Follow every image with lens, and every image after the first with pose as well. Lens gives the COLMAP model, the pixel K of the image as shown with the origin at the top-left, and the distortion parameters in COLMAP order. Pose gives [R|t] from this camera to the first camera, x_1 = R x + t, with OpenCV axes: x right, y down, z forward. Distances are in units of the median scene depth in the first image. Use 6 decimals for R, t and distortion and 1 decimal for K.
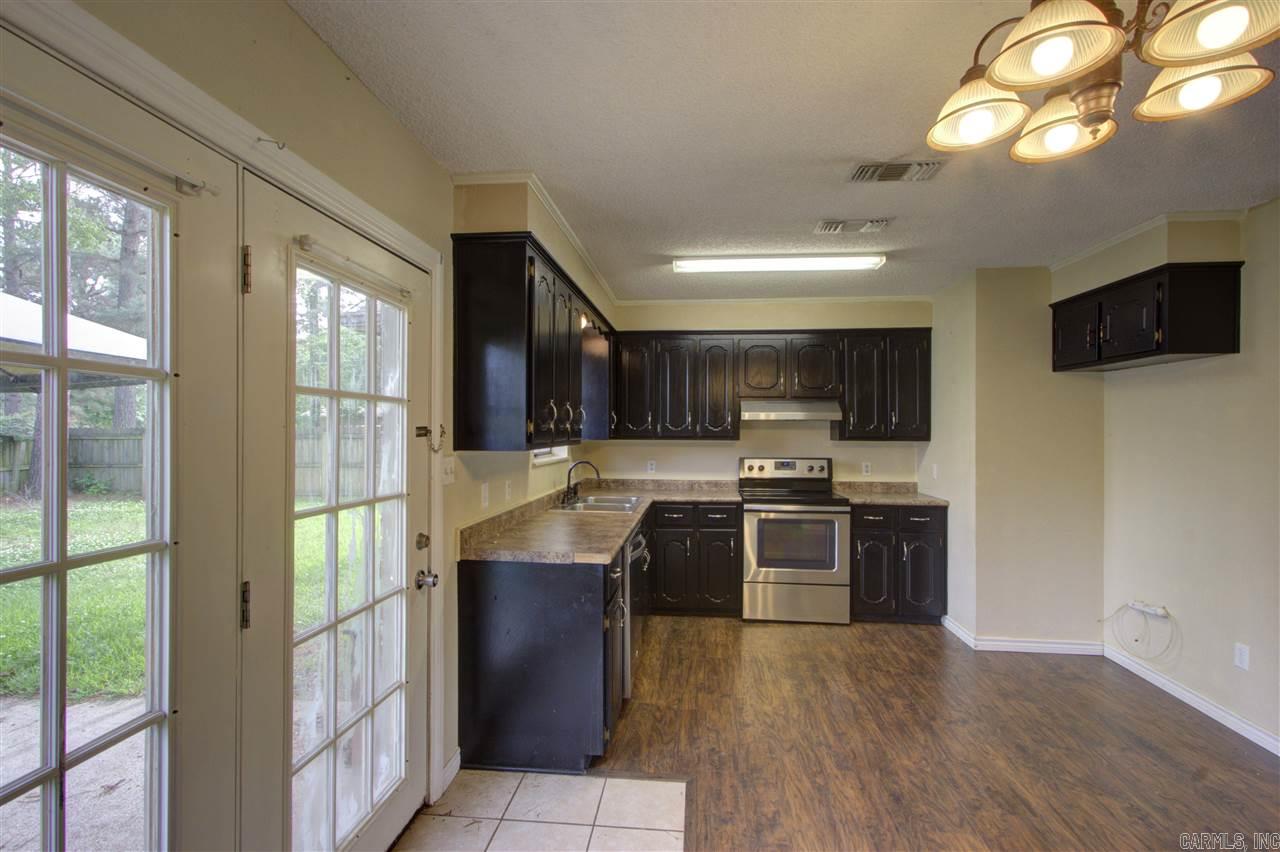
lens RADIAL K [[583.3, 0, 640.6], [0, 583.3, 432.6], [0, 0, 1]] dist [0.006668, 0.001514]
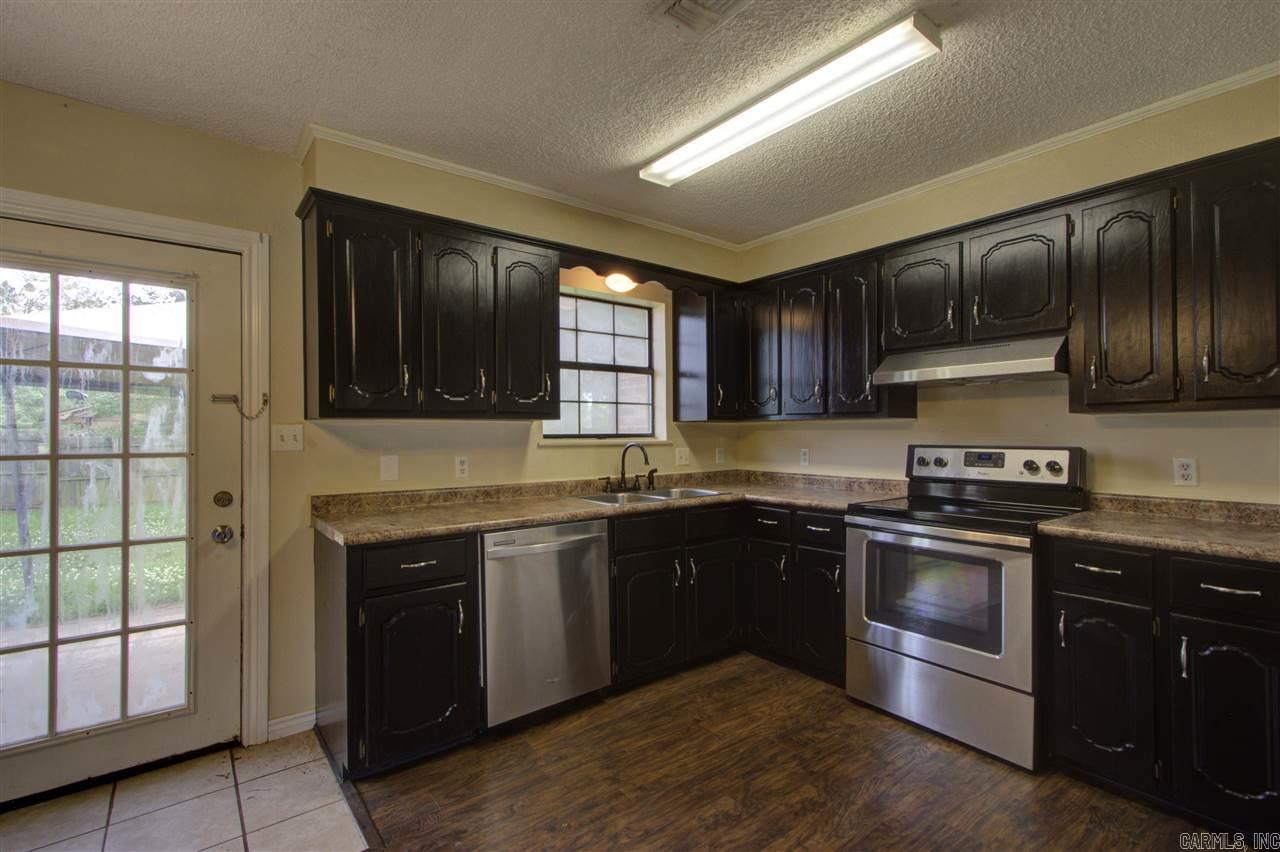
lens RADIAL K [[583.3, 0, 643.2], [0, 583.3, 430.6], [0, 0, 1]] dist [0.006668, 0.001514]
pose [[0.698542, -0.007563, -0.715529, 0.492395], [0.004279, 0.999970, -0.006392, 0.034882], [0.715556, 0.001404, 0.698554, 0.406496]]
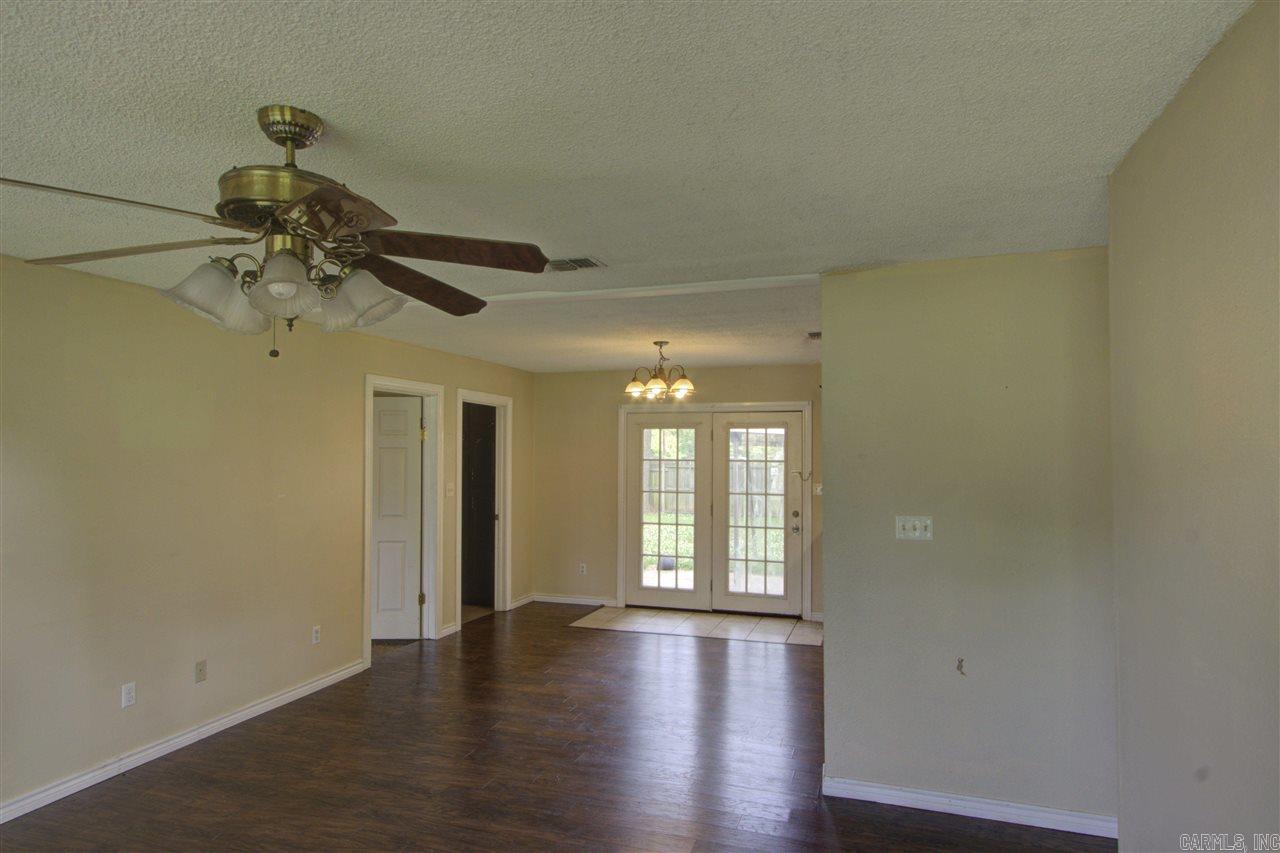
lens RADIAL K [[728.0, 0, 645.2], [0, 728.0, 426.2], [0, 0, 1]] dist [0.007560, 0.000272]
pose [[-0.210349, -0.035046, -0.976998, 1.538530], [-0.008196, 0.999385, -0.034084, -0.048104], [0.977592, 0.000838, -0.210507, 0.525547]]
